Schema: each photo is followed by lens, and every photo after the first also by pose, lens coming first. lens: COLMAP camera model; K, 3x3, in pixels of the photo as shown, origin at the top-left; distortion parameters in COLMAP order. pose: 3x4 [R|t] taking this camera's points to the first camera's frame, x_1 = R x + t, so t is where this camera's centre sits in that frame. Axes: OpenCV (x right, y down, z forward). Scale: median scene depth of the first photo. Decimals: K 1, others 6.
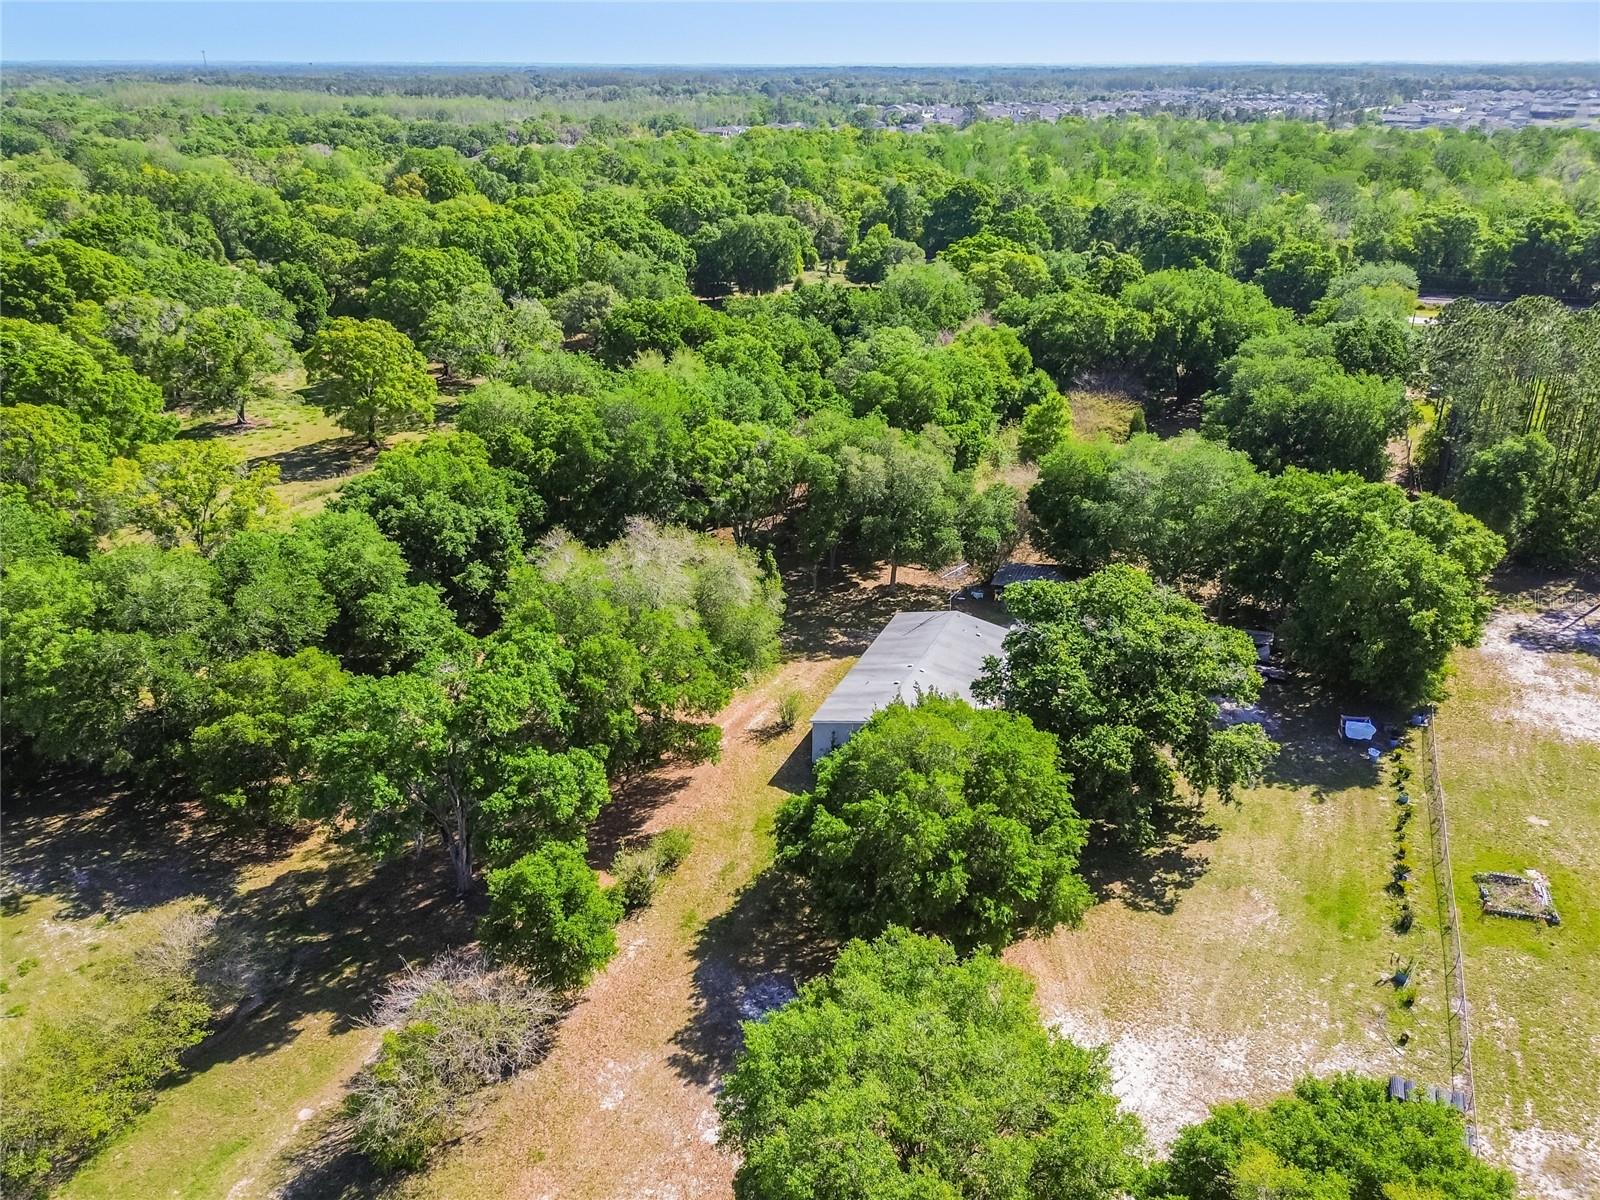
lens RADIAL K [[1171.5, 0, 800.0], [0, 1171.5, 600.0], [0, 0, 1]] dist [0.064190, -0.067828]
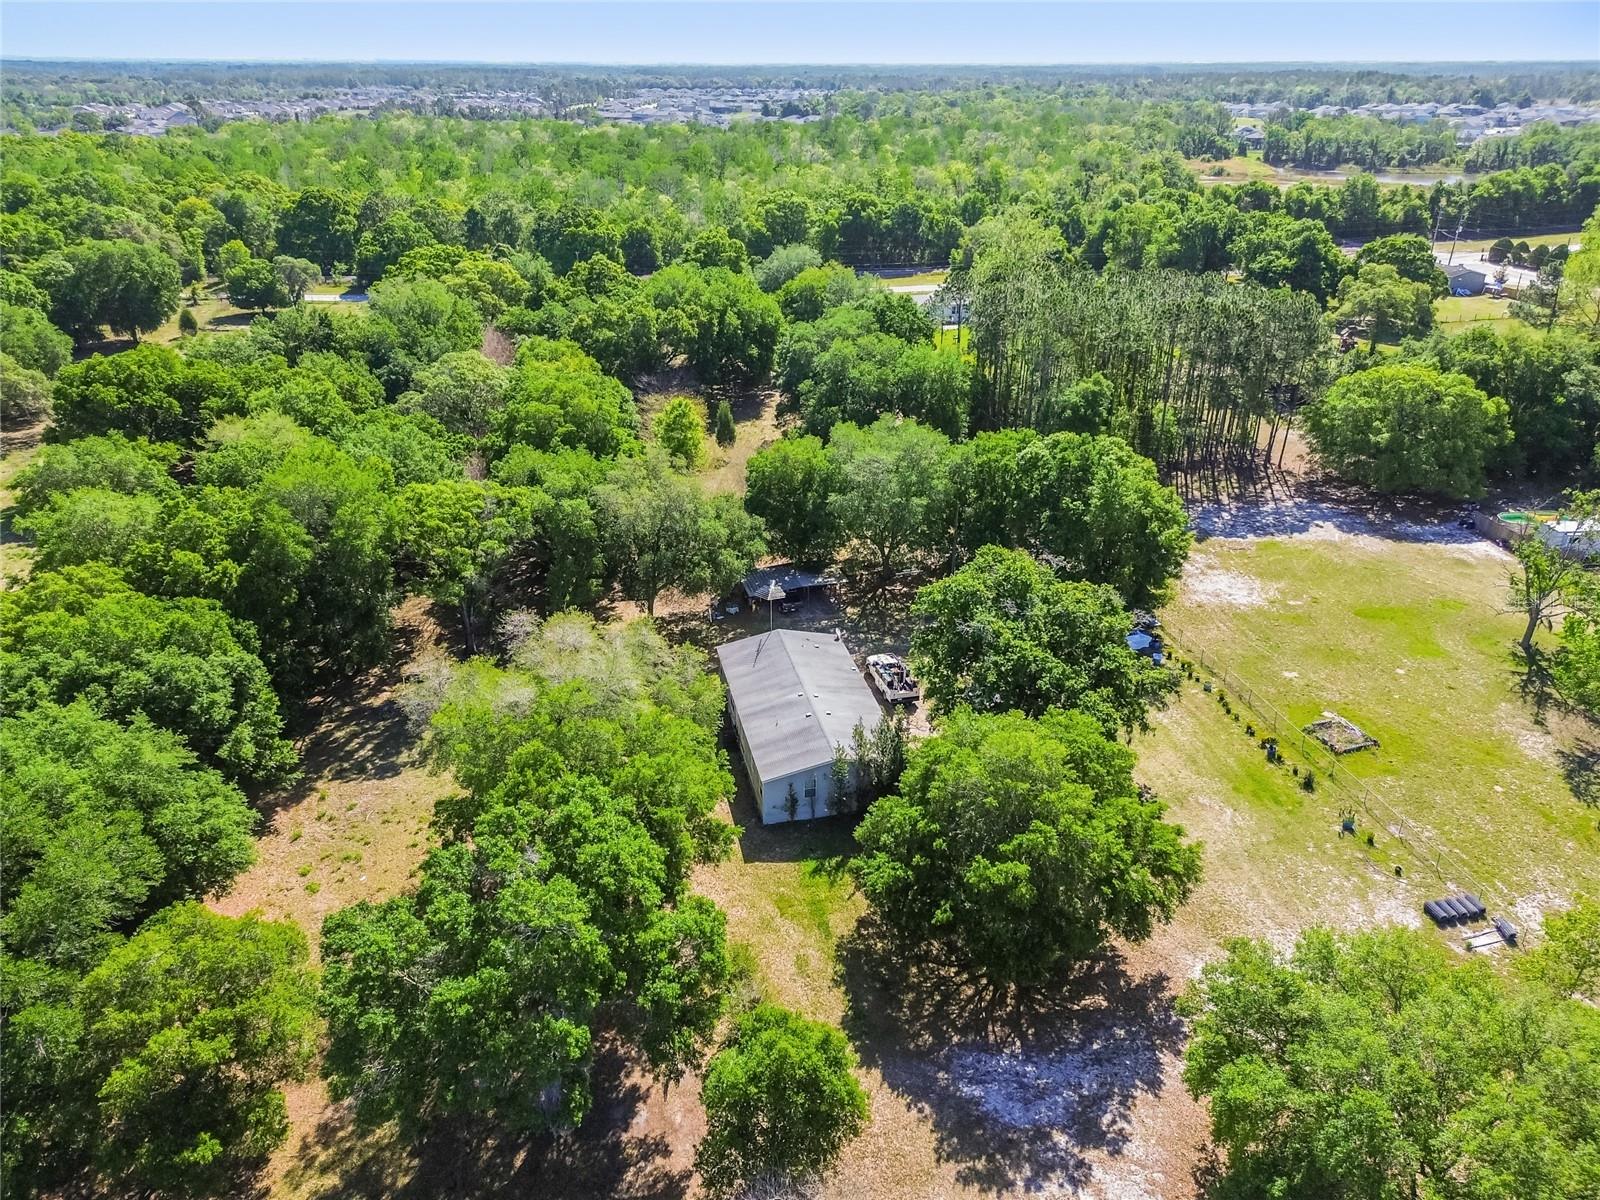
lens RADIAL K [[1149.9, 0, 800.0], [0, 1149.9, 600.0], [0, 0, 1]] dist [0.059615, -0.062931]
pose [[0.826614, -0.234446, 0.511610, -0.293428], [0.230371, 0.970400, 0.072474, -0.069397], [-0.513458, 0.057952, 0.856156, 0.145709]]
